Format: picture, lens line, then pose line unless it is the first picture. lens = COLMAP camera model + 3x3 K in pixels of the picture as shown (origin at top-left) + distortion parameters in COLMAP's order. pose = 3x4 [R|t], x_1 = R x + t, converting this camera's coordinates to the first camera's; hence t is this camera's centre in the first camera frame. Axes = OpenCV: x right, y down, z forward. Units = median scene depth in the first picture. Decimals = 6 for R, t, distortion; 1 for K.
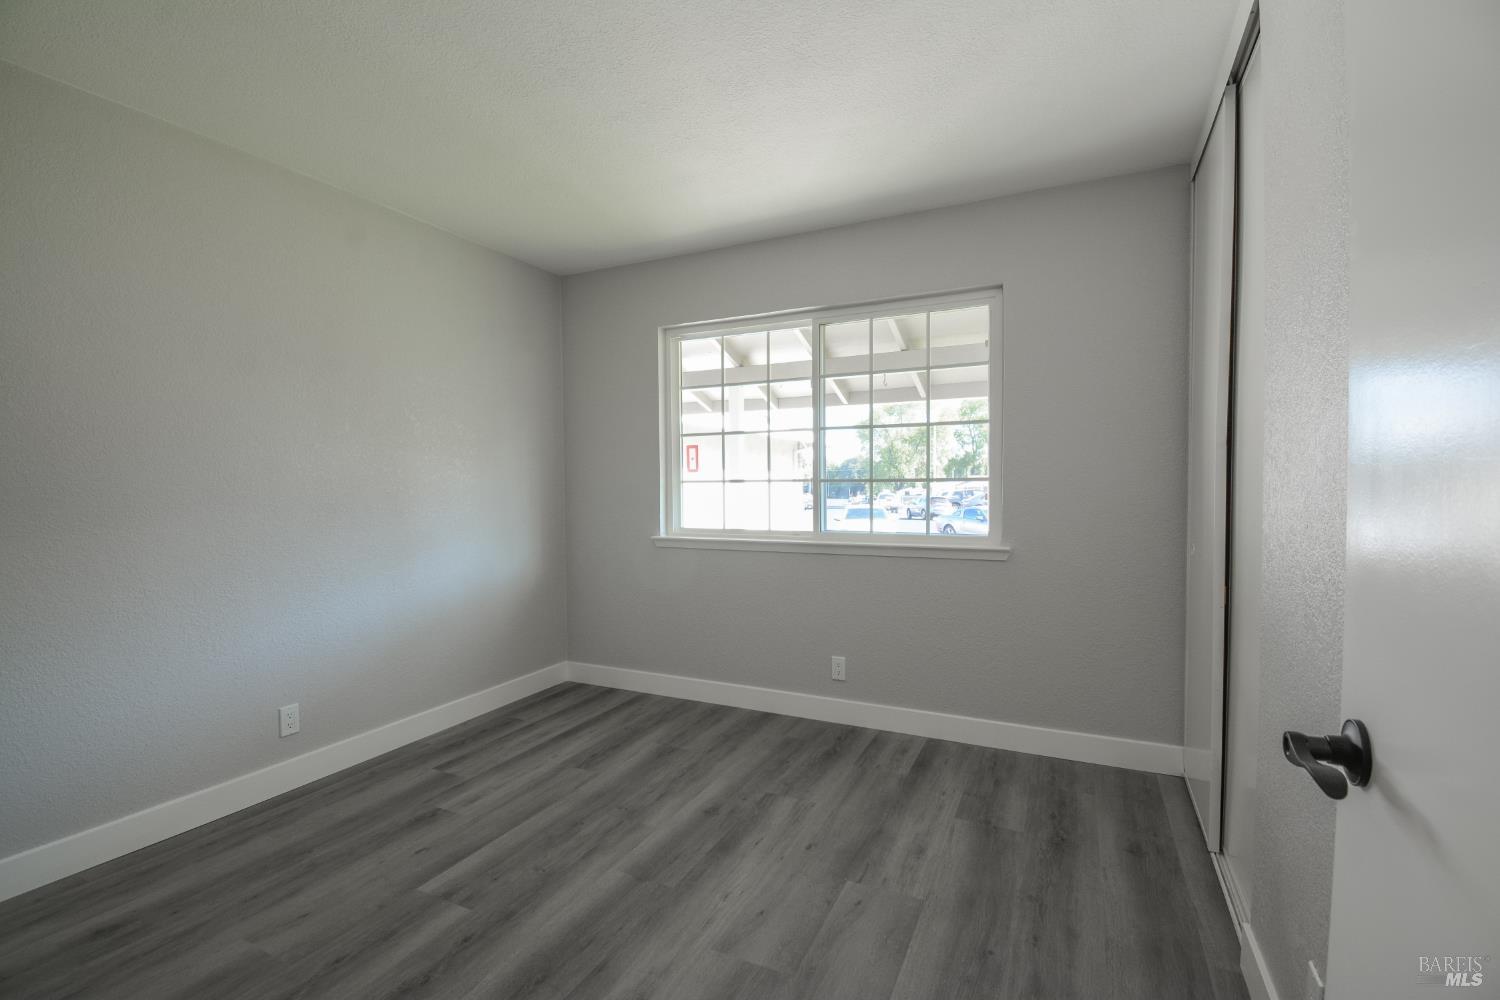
lens RADIAL K [[663.1, 0, 750.0], [0, 663.1, 500.0], [0, 0, 1]] dist [0.017752, -0.025426]
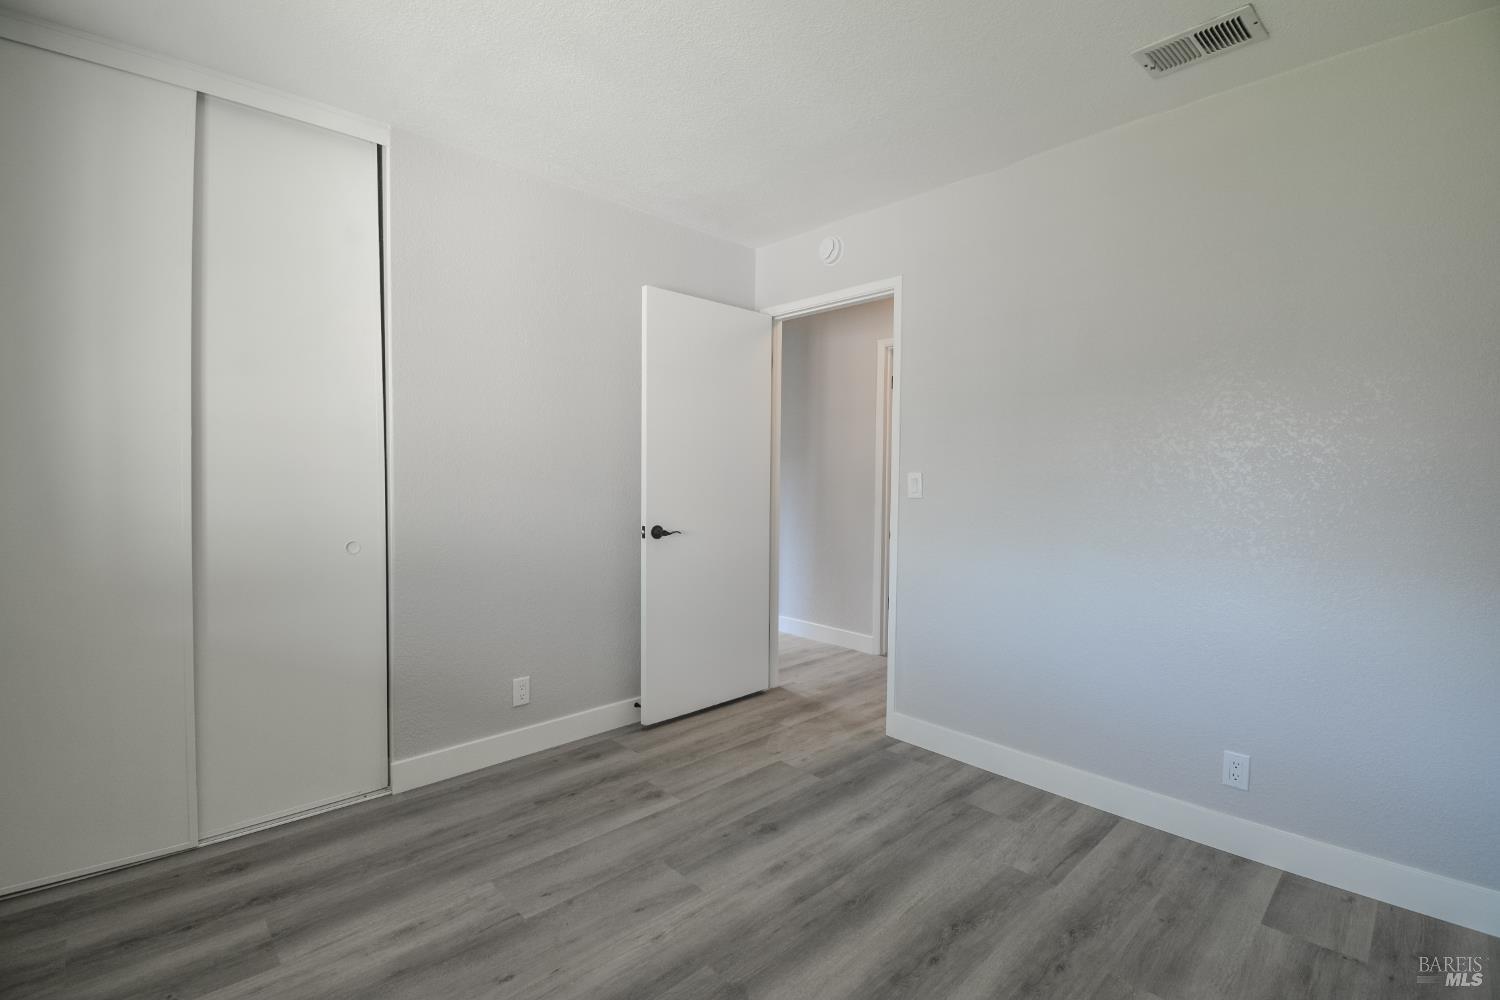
lens RADIAL K [[663.1, 0, 750.0], [0, 663.1, 500.0], [0, 0, 1]] dist [0.017752, -0.025426]
pose [[-0.937371, -0.014047, 0.348050, -0.485952], [0.007438, 0.998151, 0.060319, -0.045763], [-0.348254, 0.059130, -0.935533, 1.878478]]
